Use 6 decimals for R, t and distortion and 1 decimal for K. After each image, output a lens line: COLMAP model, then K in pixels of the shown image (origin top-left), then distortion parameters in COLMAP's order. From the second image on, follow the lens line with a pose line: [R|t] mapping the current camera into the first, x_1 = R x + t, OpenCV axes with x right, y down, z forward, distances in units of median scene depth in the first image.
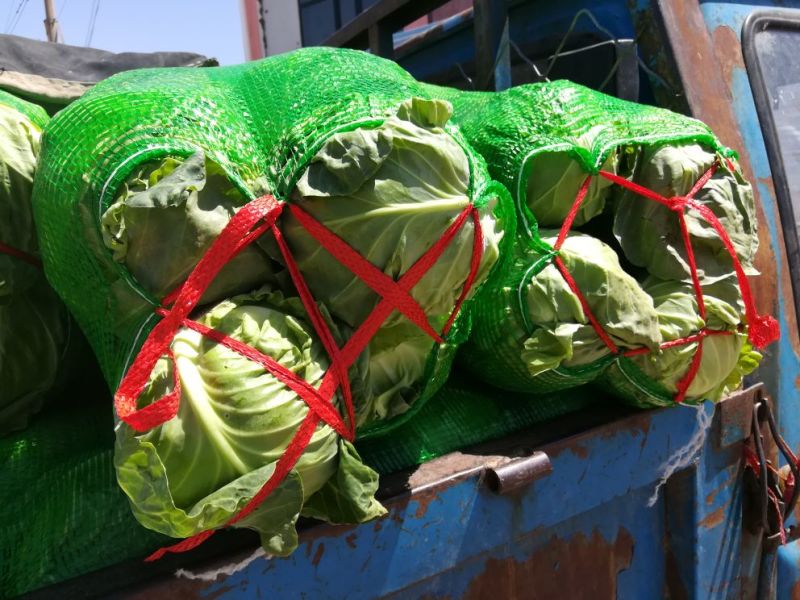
lens RADIAL K [[630.4, 0, 398.4], [0, 630.4, 281.9], [0, 0, 1]] dist [0.005687, 0.001008]
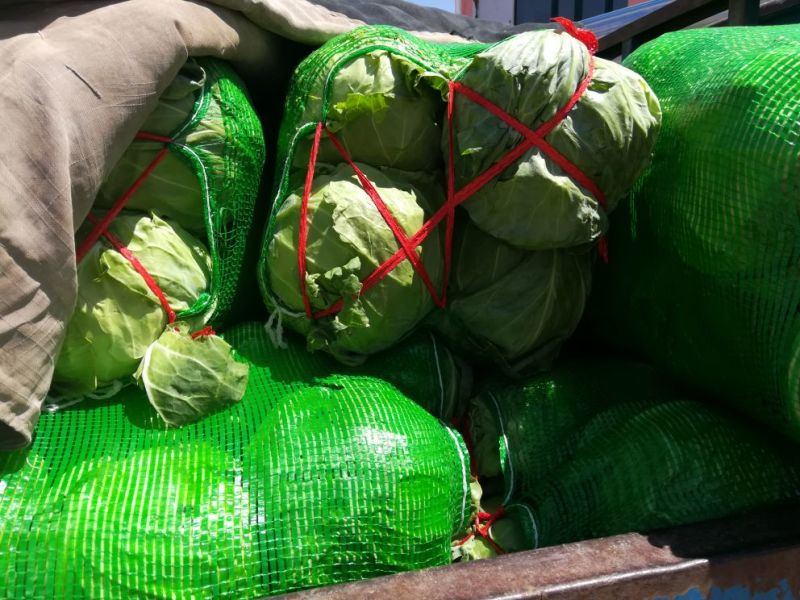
lens RADIAL K [[642.7, 0, 399.7], [0, 642.7, 272.6], [0, 0, 1]] dist [0.001412, -0.006452]
pose [[0.954645, 0.084876, -0.285393, -0.549996], [-0.080814, 0.996390, 0.026005, 0.059486], [0.286569, -0.001762, 0.958058, -0.113240]]
